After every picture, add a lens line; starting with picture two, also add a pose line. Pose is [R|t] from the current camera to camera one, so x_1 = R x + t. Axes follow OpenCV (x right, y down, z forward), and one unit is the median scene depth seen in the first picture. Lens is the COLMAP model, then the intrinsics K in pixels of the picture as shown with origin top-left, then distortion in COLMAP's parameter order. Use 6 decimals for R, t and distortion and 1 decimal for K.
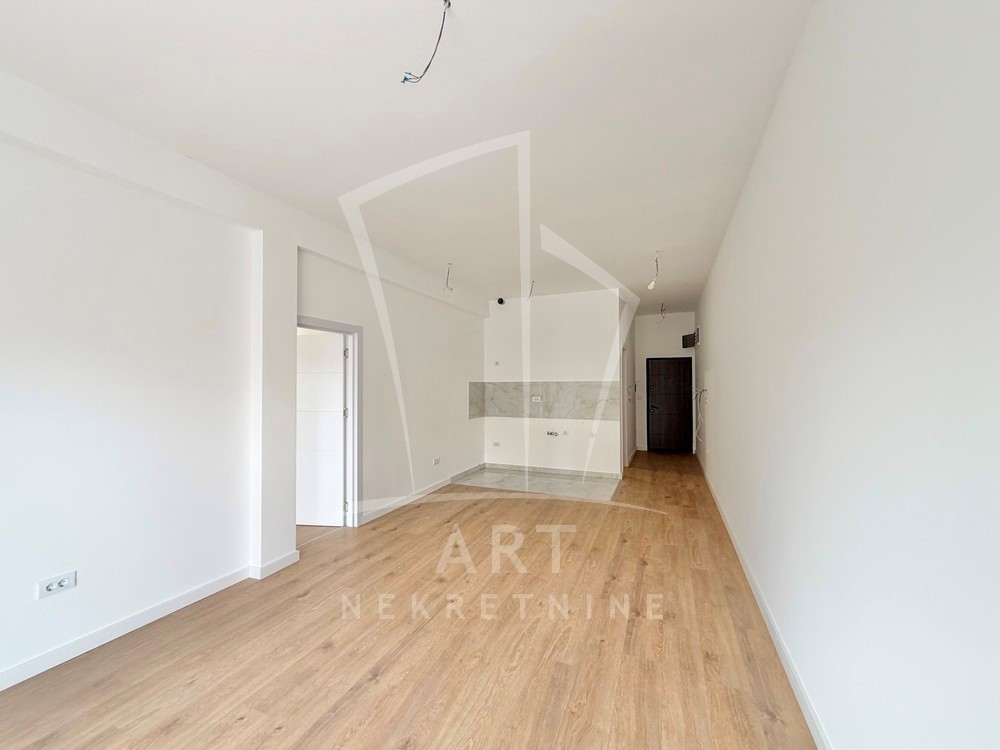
lens RADIAL K [[398.0, 0, 499.0], [0, 398.0, 376.9], [0, 0, 1]] dist [-0.002090, 0.000005]
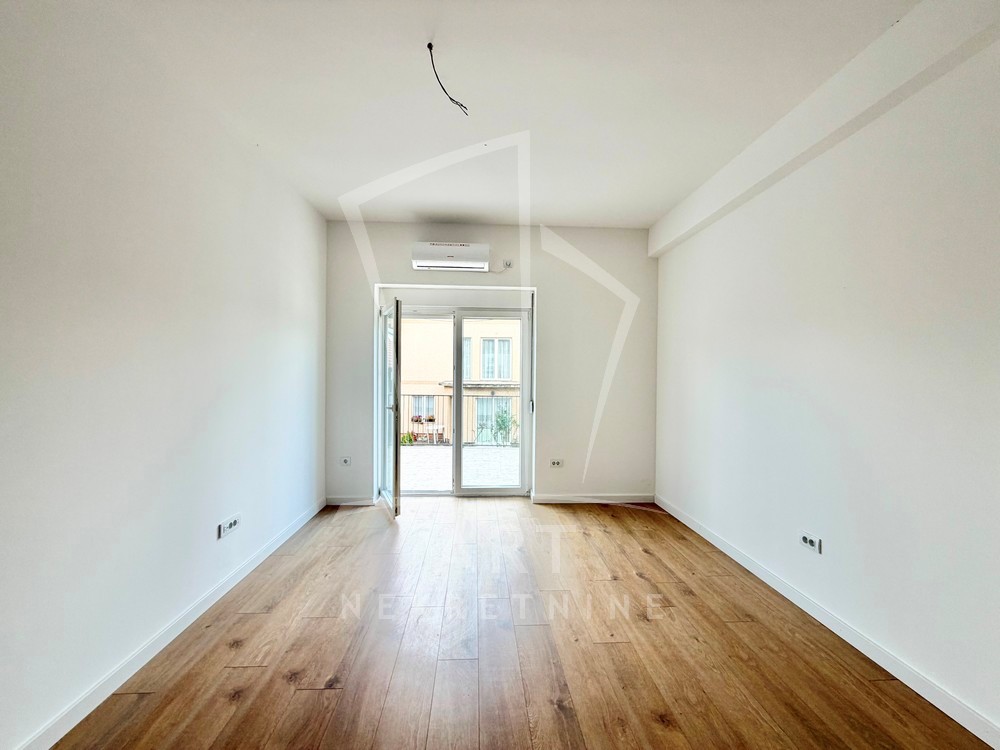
lens RADIAL K [[398.0, 0, 499.0], [0, 398.0, 376.9], [0, 0, 1]] dist [-0.002090, 0.000005]
pose [[-0.899597, 0.001357, -0.436718, 0.050660], [0.004963, 0.999962, -0.007116, 0.020822], [0.436692, -0.008569, -0.899570, 0.518491]]
